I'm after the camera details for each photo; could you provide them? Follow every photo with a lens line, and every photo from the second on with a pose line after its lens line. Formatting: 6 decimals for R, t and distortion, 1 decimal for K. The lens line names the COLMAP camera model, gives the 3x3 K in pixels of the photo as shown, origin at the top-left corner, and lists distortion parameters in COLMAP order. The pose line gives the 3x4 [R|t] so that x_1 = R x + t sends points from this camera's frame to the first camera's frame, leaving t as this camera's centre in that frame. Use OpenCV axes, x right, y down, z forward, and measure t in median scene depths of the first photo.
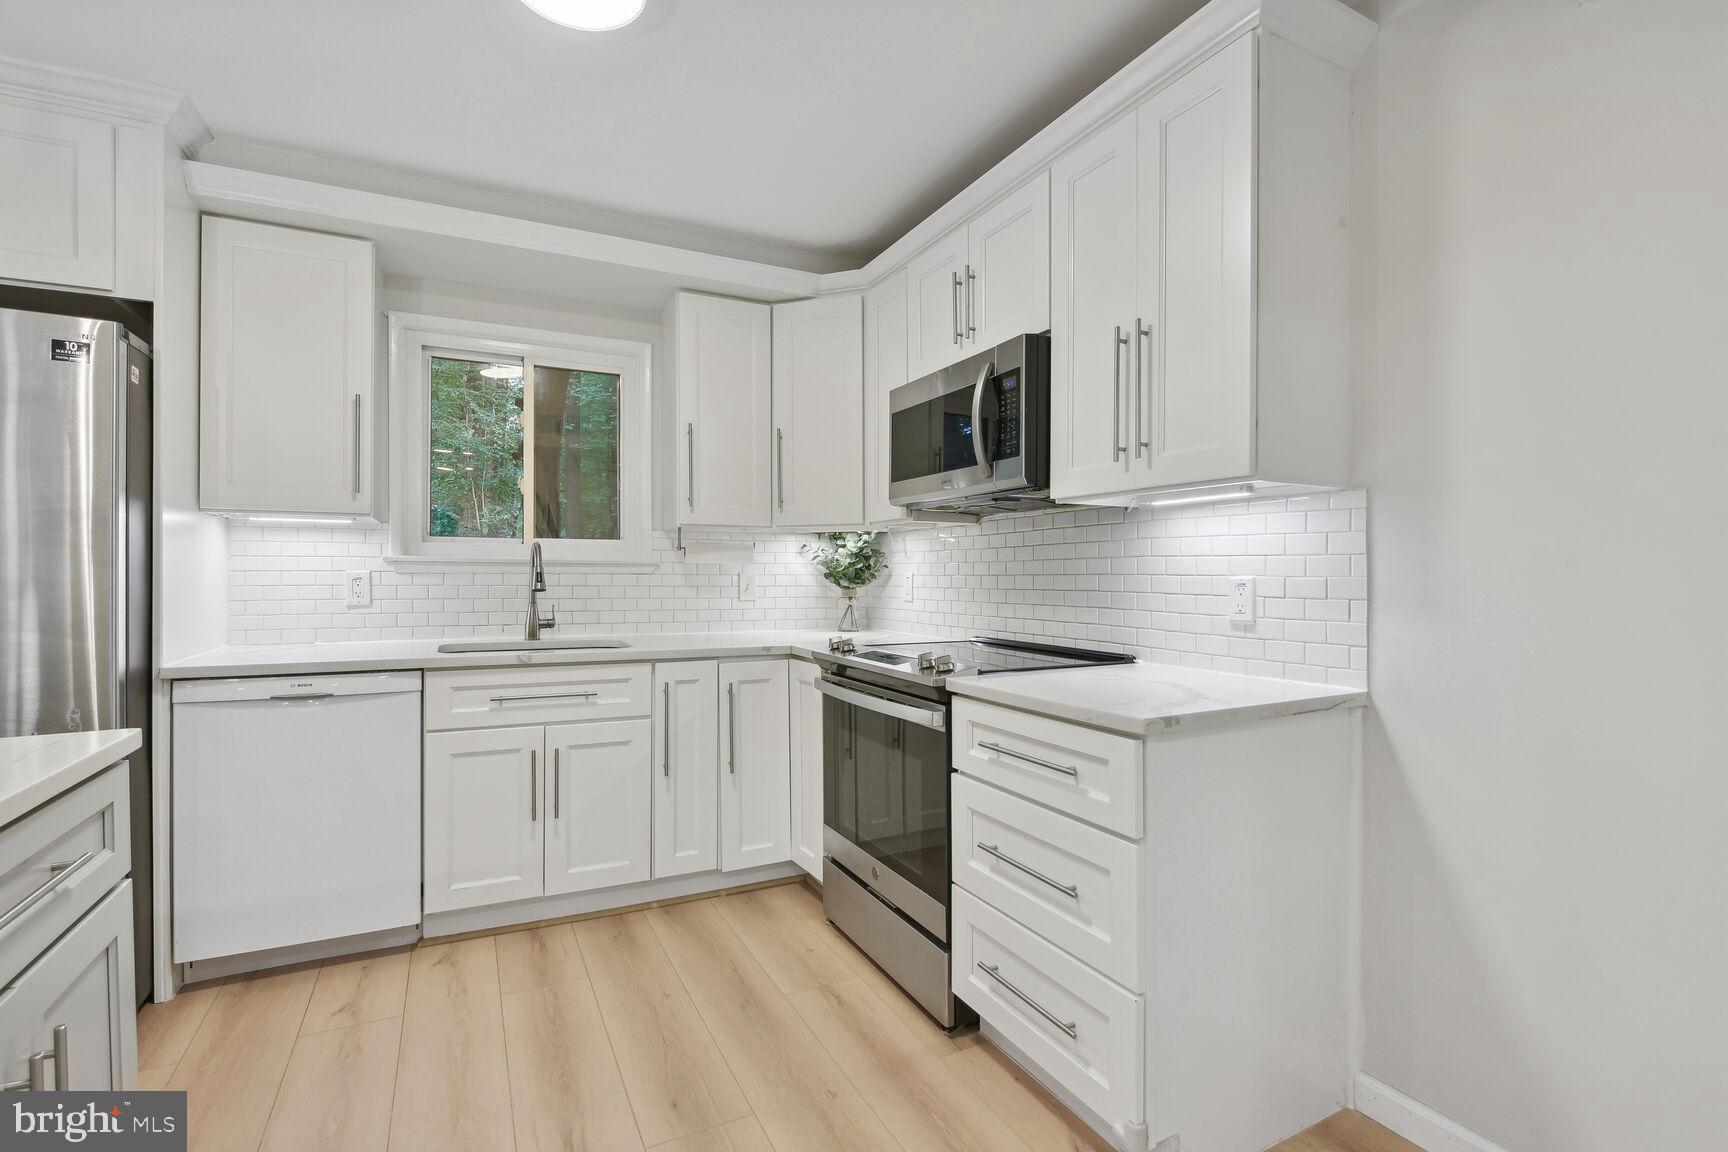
lens RADIAL K [[785.9, 0, 864.0], [0, 785.9, 576.0], [0, 0, 1]] dist [-0.012916, 0.000342]
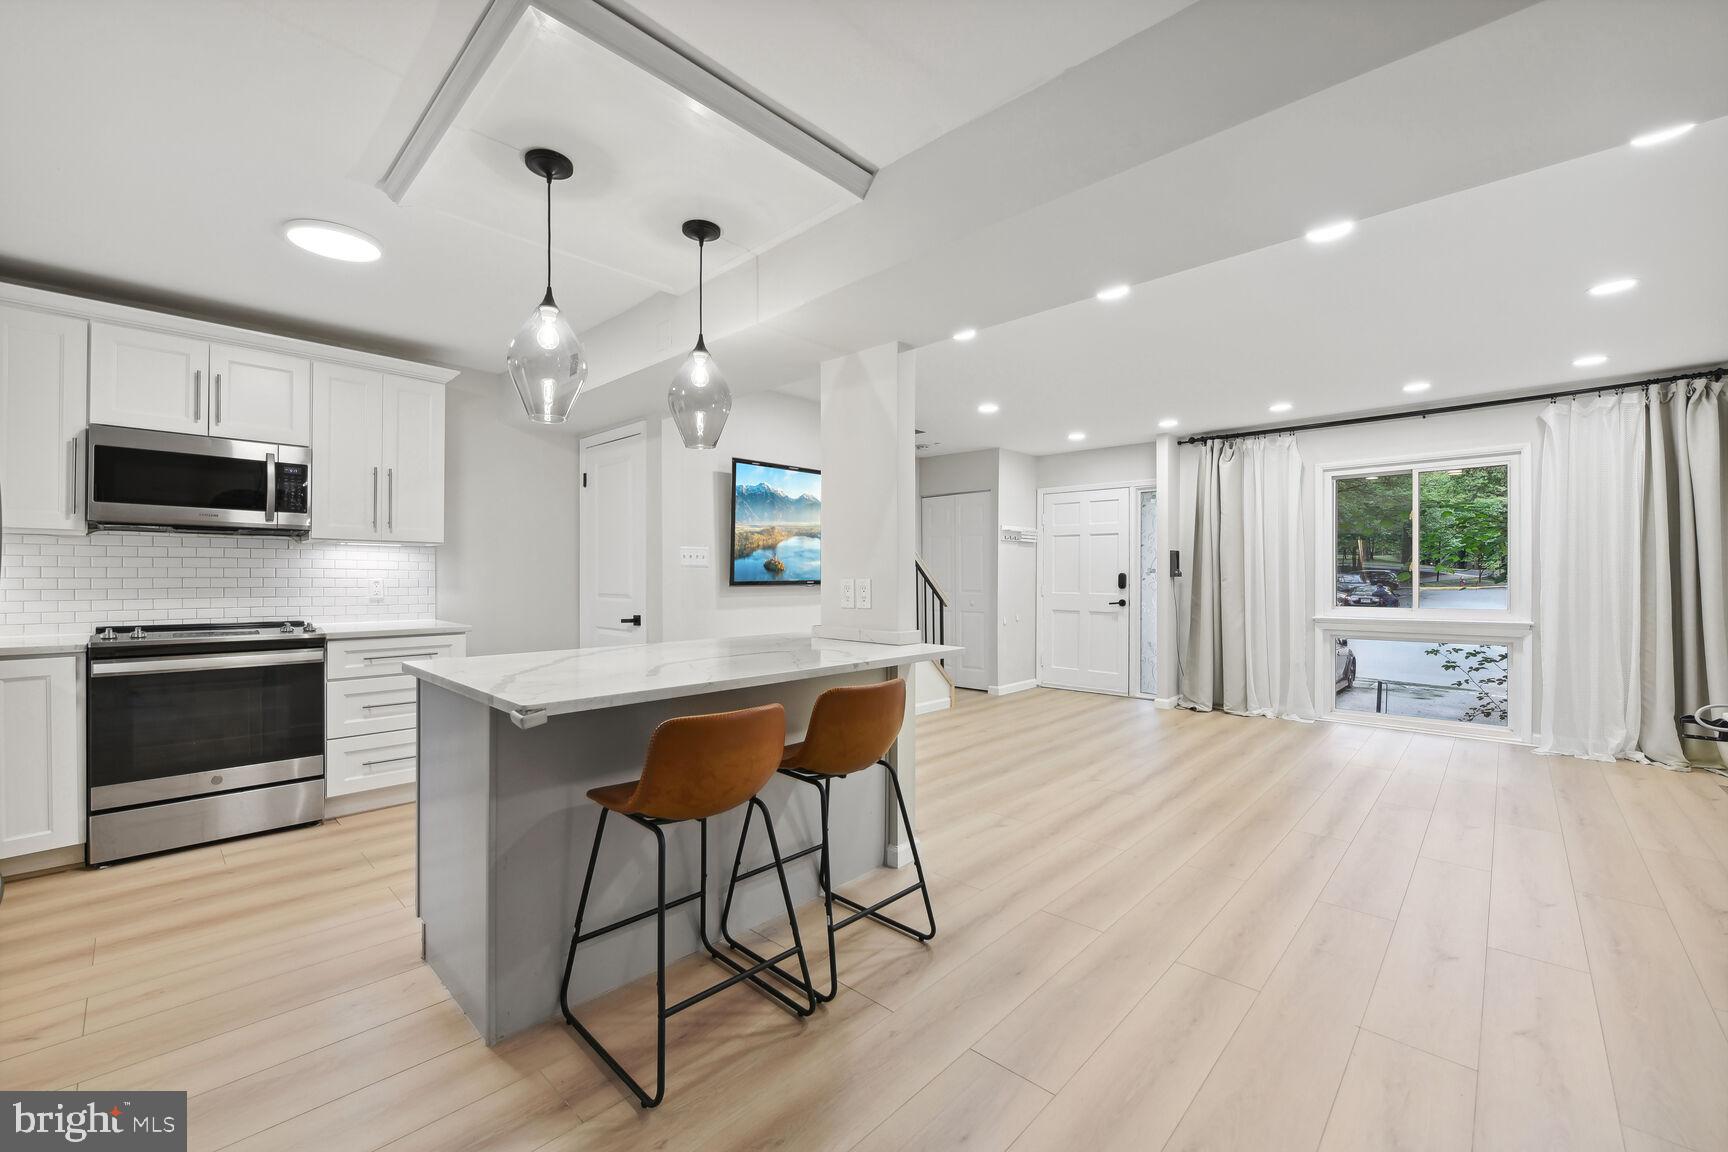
lens RADIAL K [[691.6, 0, 858.2], [0, 691.6, 578.1], [0, 0, 1]] dist [-0.010108, -0.000147]
pose [[-0.329075, -0.002935, 0.944299, -1.418264], [-0.002032, 0.999995, 0.002400, -0.006365], [-0.944301, -0.001129, -0.329080, 0.250059]]
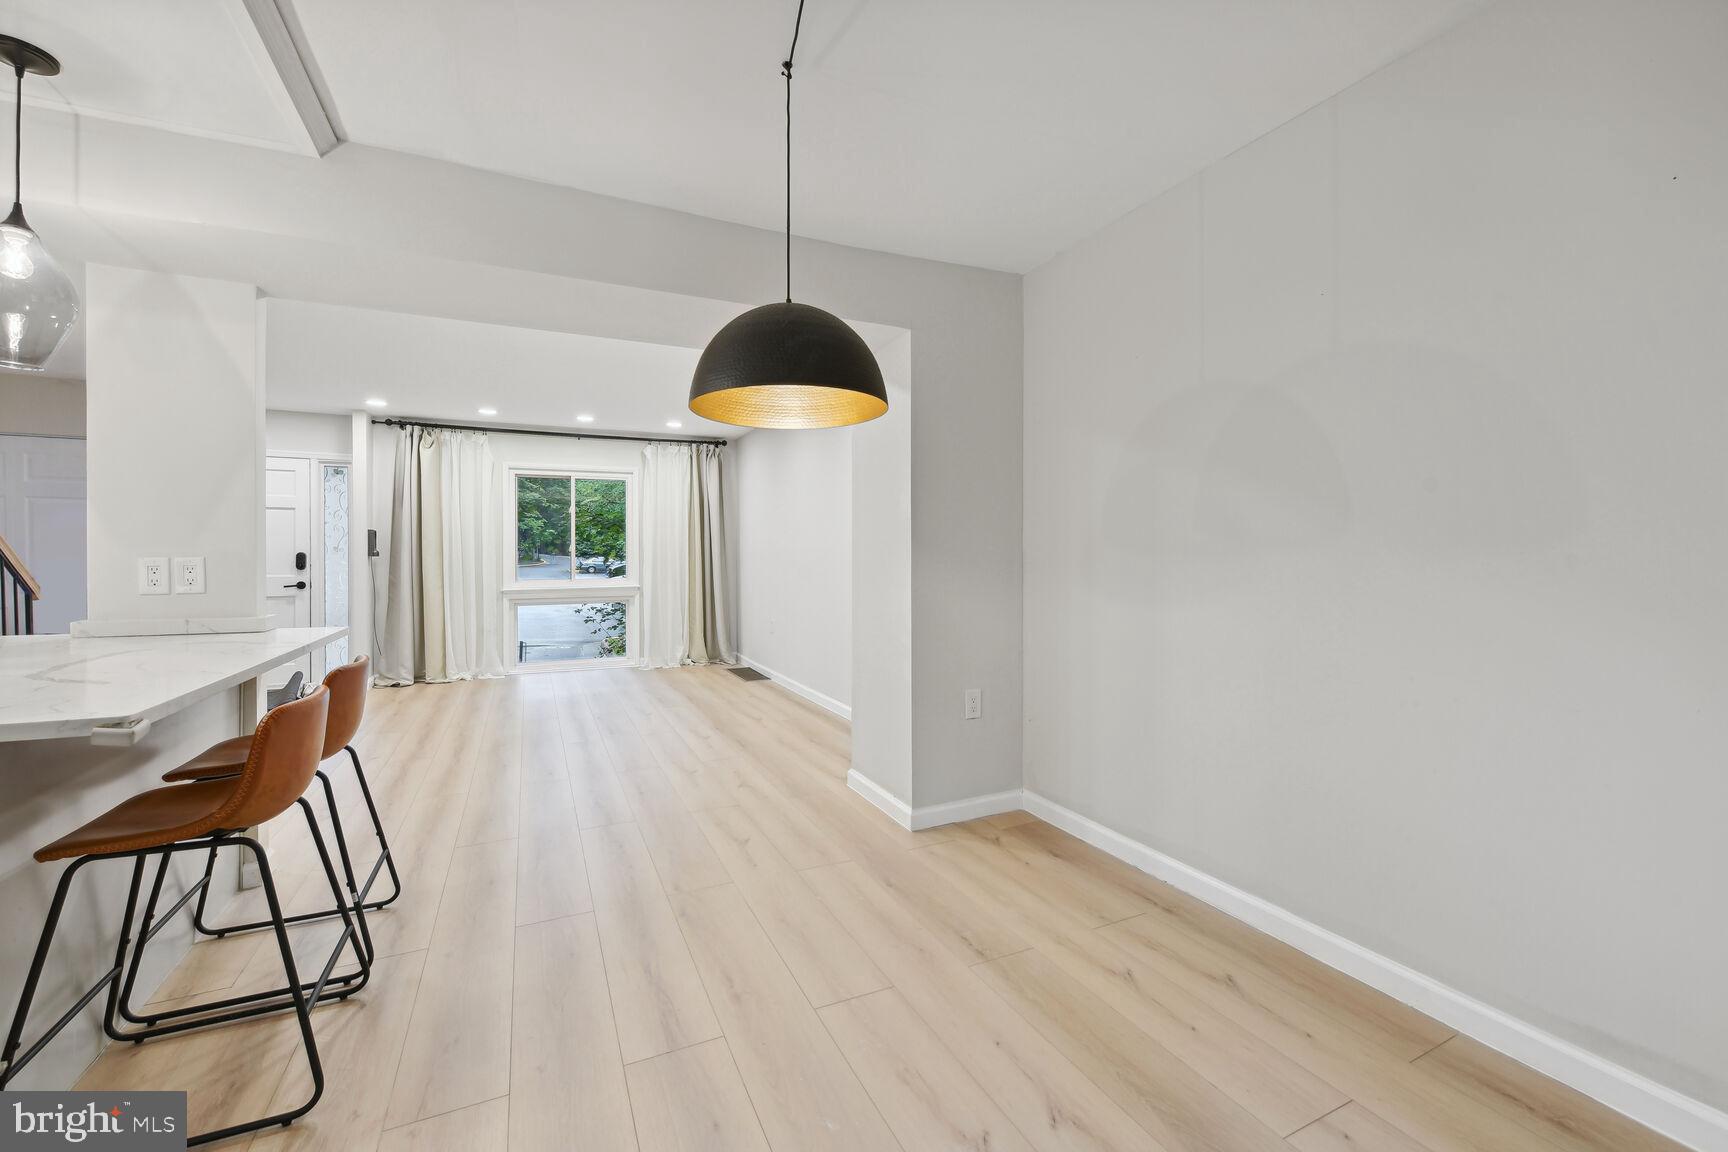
lens RADIAL K [[695.4, 0, 858.0], [0, 695.4, 560.1], [0, 0, 1]] dist [-0.009921, -0.000064]
pose [[-0.999412, 0.001852, 0.034229, -1.274930], [0.001987, 0.999990, 0.003909, -0.000203], [-0.034221, 0.003975, -0.999406, 0.749992]]
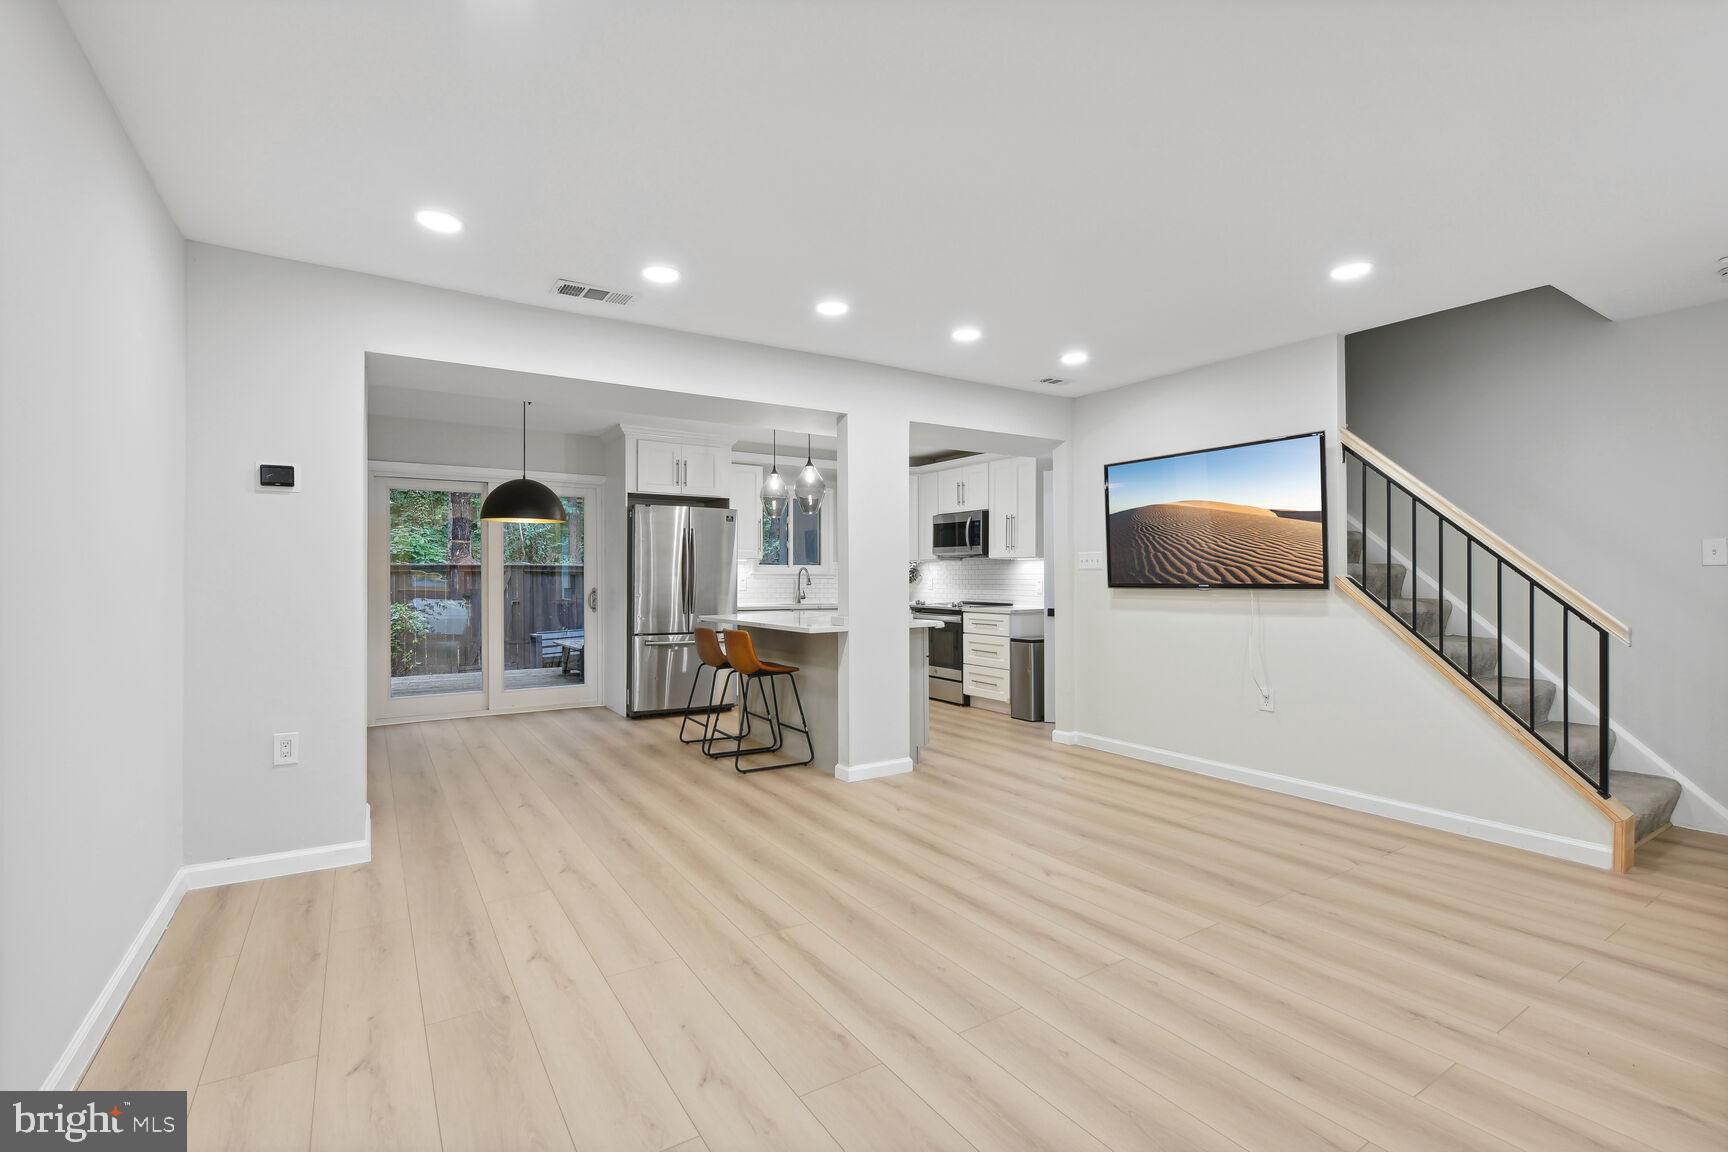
lens RADIAL K [[772.5, 0, 860.0], [0, 772.5, 576.1], [0, 0, 1]] dist [-0.009134, -0.000039]
pose [[0.995434, -0.000043, 0.095456, -0.537469], [0.000210, 0.999998, -0.001735, -0.008397], [-0.095456, 0.001748, 0.995432, -1.921853]]
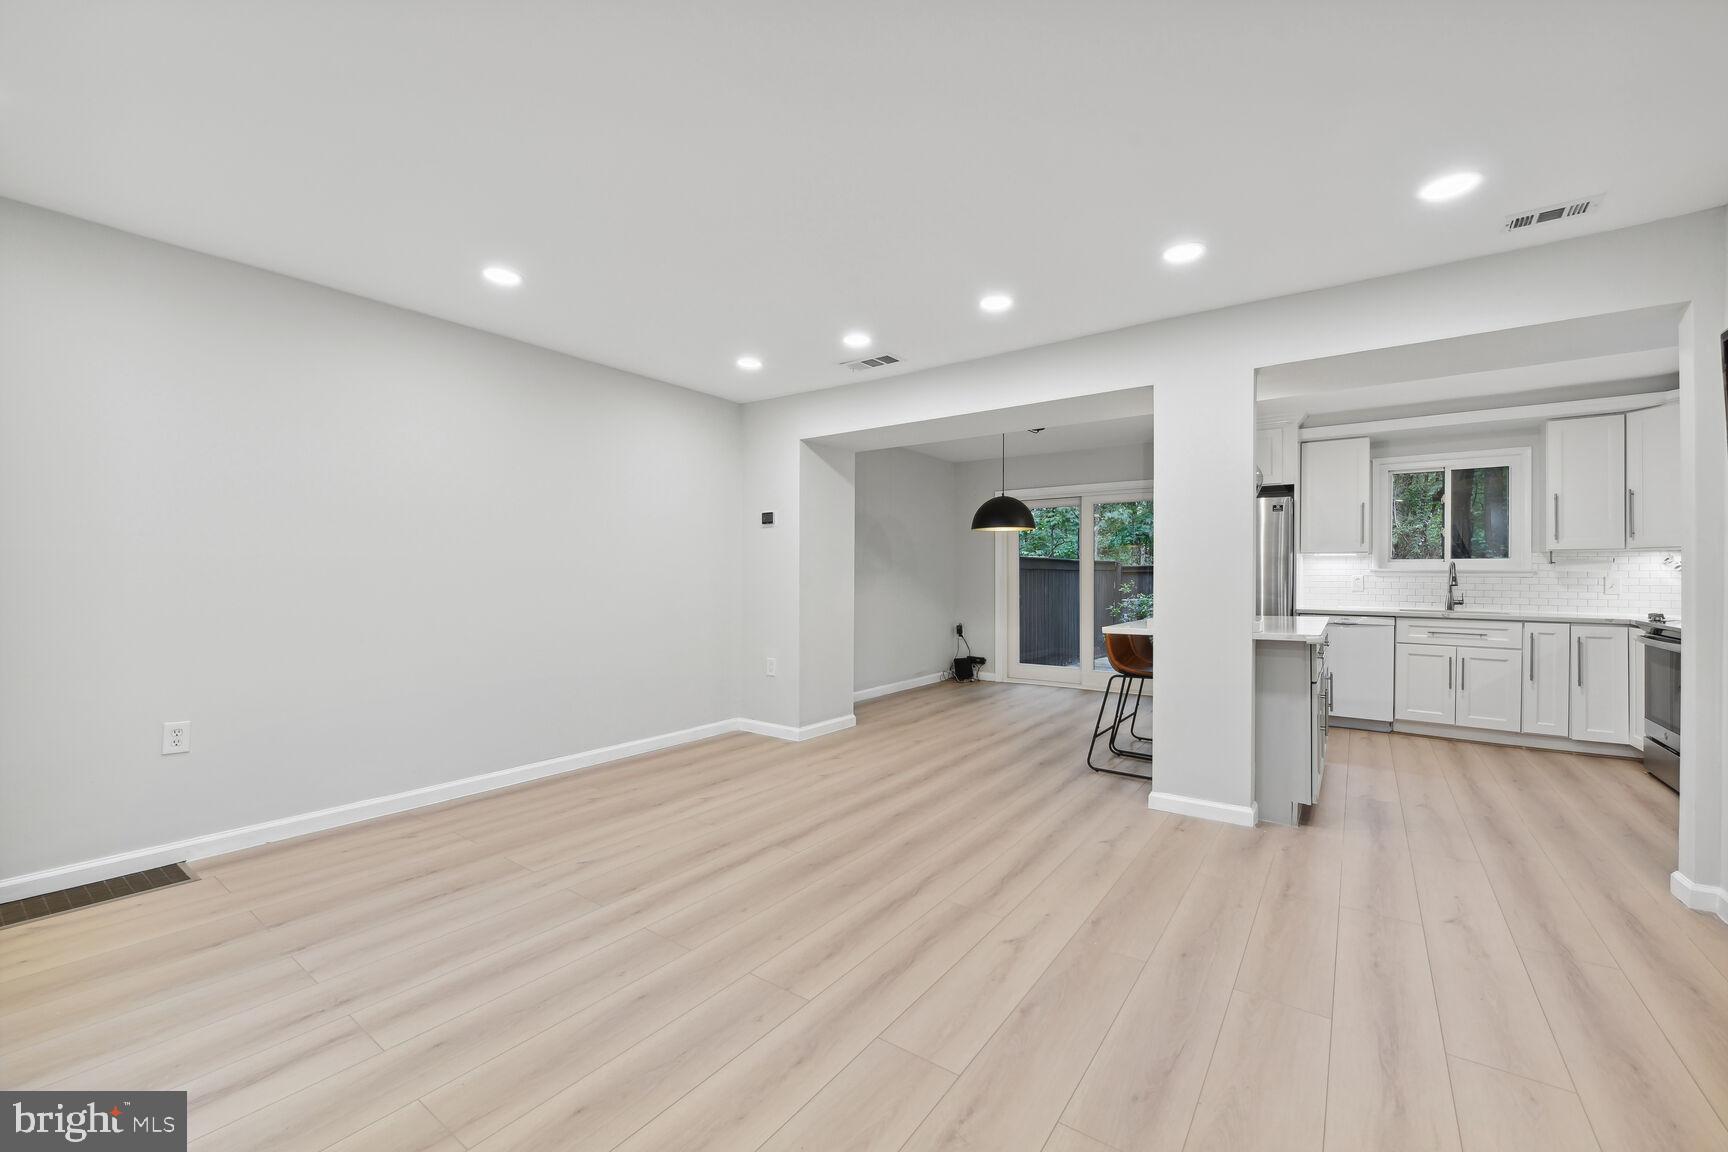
lens RADIAL K [[691.6, 0, 858.2], [0, 691.6, 578.1], [0, 0, 1]] dist [-0.010108, -0.000147]
pose [[0.448082, 0.004125, -0.893983, 0.539915], [-0.002942, 0.999991, 0.003140, -0.001789], [0.893987, 0.001223, 0.448090, -1.314880]]
